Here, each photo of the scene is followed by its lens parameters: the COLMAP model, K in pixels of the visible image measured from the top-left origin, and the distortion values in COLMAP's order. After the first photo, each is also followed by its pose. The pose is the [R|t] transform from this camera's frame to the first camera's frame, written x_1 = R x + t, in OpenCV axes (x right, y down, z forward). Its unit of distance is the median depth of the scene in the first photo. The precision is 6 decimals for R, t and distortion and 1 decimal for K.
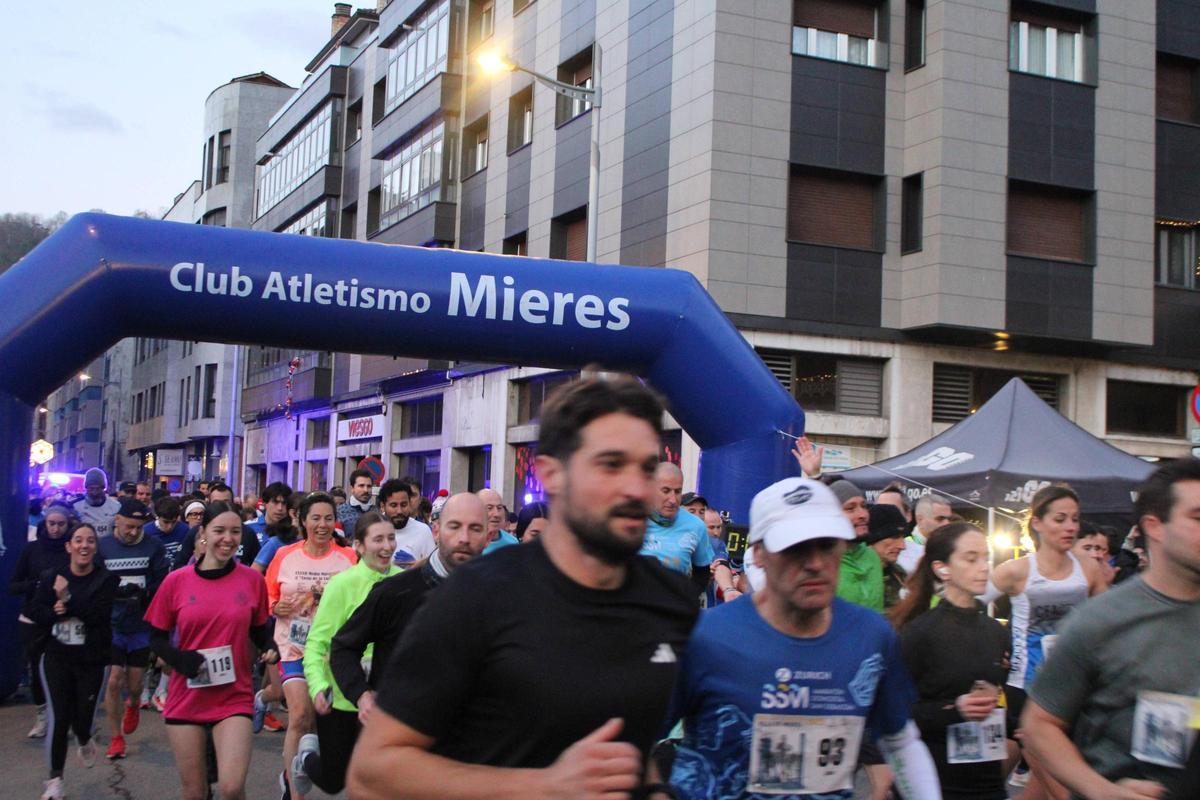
lens RADIAL K [[1630.0, 0, 621.2], [0, 1630.0, 399.5], [0, 0, 1]] dist [-0.067221, 0.042753]
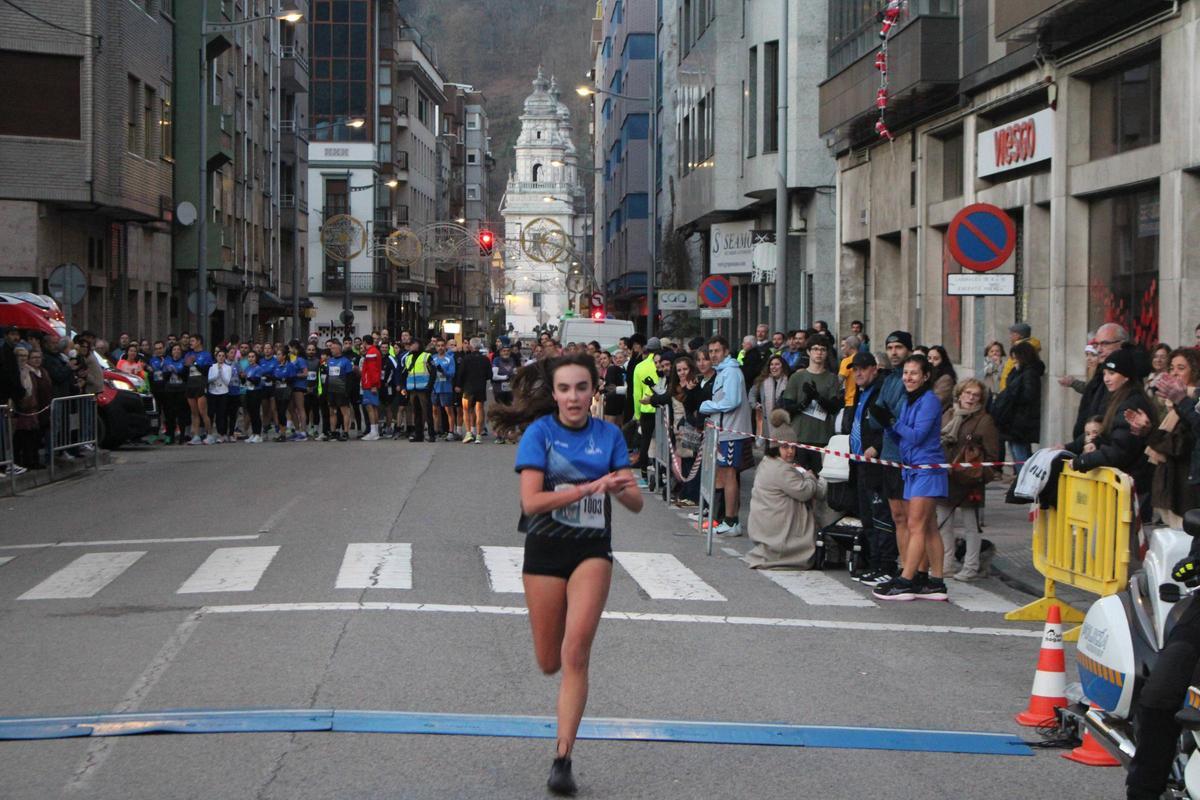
lens RADIAL K [[2892.9, 0, 601.0], [0, 2892.9, 400.2], [0, 0, 1]] dist [-0.000760, 0.268648]
pose [[0.930511, -0.022619, -0.365564, 0.031014], [0.056125, 0.995109, 0.081291, 0.027220], [0.361937, -0.096160, 0.927230, 0.383987]]
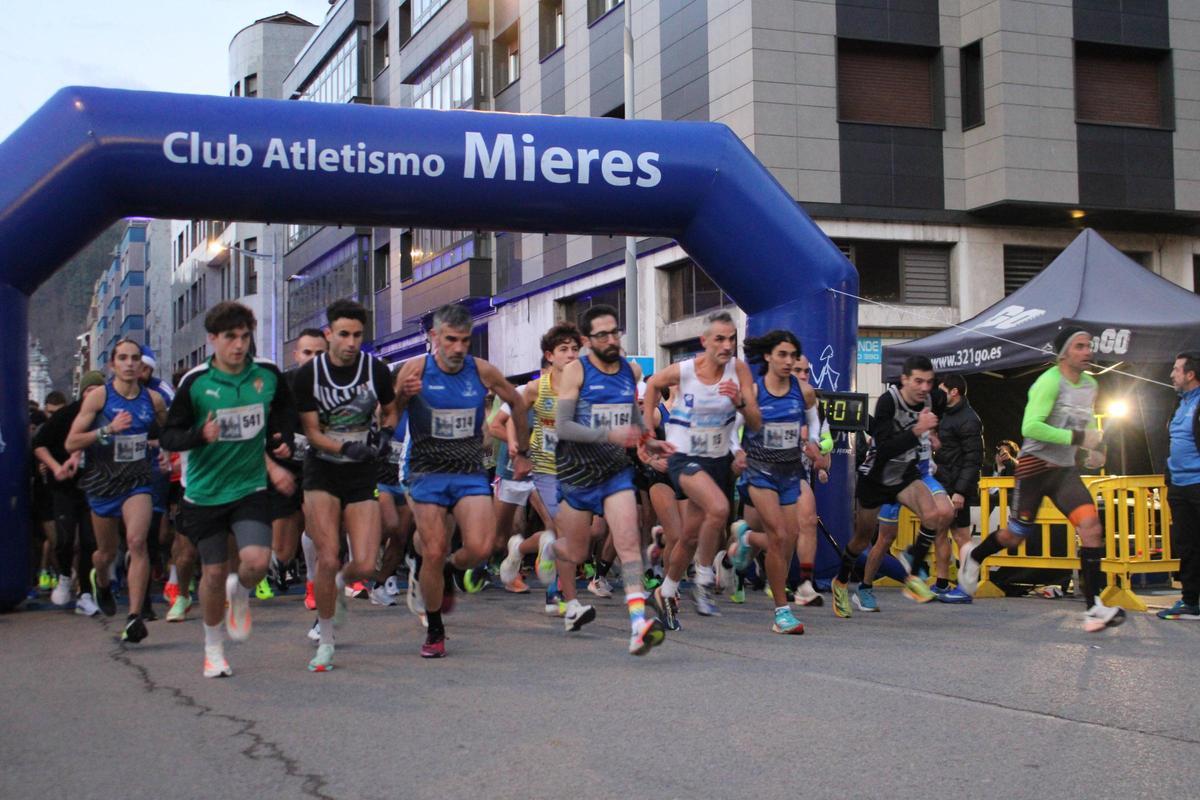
lens RADIAL K [[1706.9, 0, 617.9], [0, 1706.9, 398.3], [0, 0, 1]] dist [-0.056912, 0.065112]
pose [[0.997640, -0.053488, -0.043044, 0.009041], [0.054442, 0.998289, 0.021318, 0.032202], [0.041830, -0.023611, 0.998846, 0.016046]]
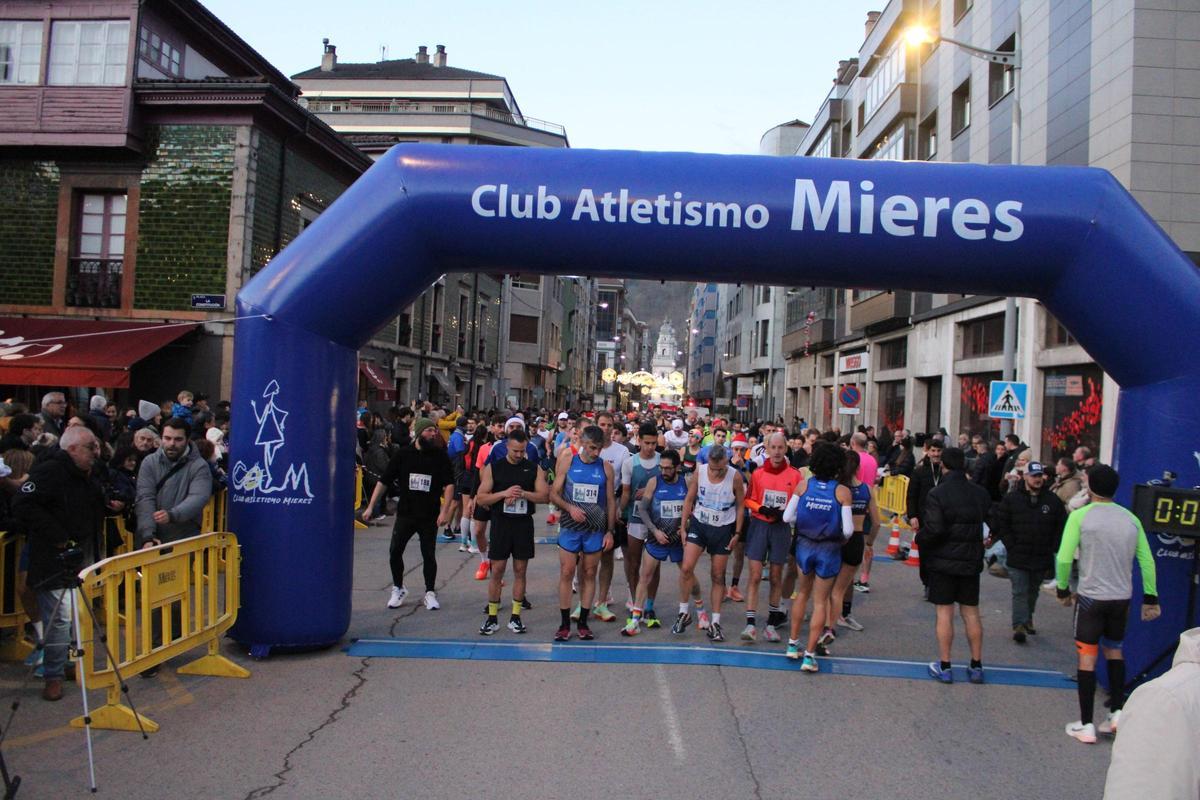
lens RADIAL K [[999.5, 0, 613.6], [0, 999.5, 396.9], [0, 0, 1]] dist [-0.153304, 0.126239]
pose [[0.905559, 0.003157, -0.424208, 0.014947], [0.019122, 0.998652, 0.048254, 0.004129], [0.423788, -0.051808, 0.904278, 0.276898]]
